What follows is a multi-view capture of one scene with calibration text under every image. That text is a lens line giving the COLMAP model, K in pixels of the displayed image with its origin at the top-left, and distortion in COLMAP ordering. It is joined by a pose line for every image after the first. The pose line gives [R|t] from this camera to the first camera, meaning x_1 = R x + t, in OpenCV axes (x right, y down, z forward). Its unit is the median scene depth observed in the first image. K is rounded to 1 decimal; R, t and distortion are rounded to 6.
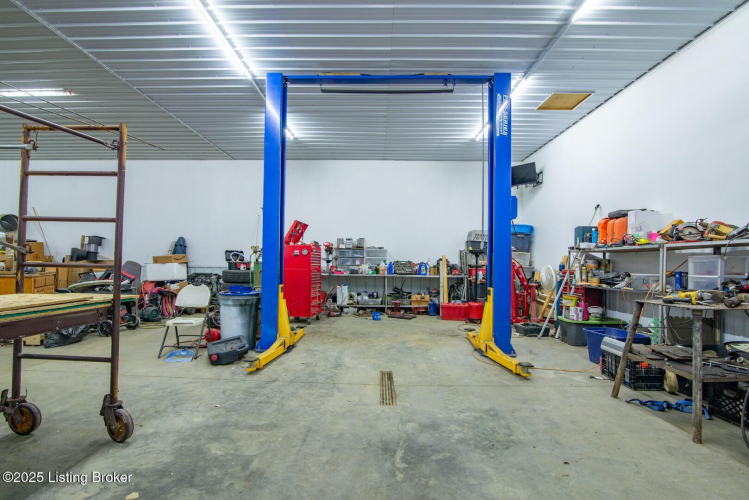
lens RADIAL K [[342.5, 0, 372.5], [0, 342.5, 253.8], [0, 0, 1]] dist [-0.020202, 0.000858]
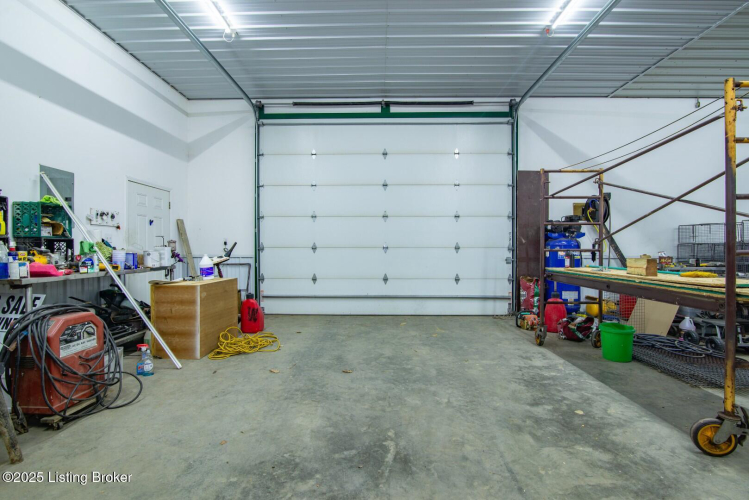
lens RADIAL K [[342.5, 0, 374.8], [0, 342.5, 250.8], [0, 0, 1]] dist [-0.020202, 0.000858]
pose [[-0.999900, -0.014056, -0.001495, 0.129471], [-0.014018, 0.999631, -0.023272, 0.066717], [0.001821, -0.023249, -0.999728, 1.923351]]
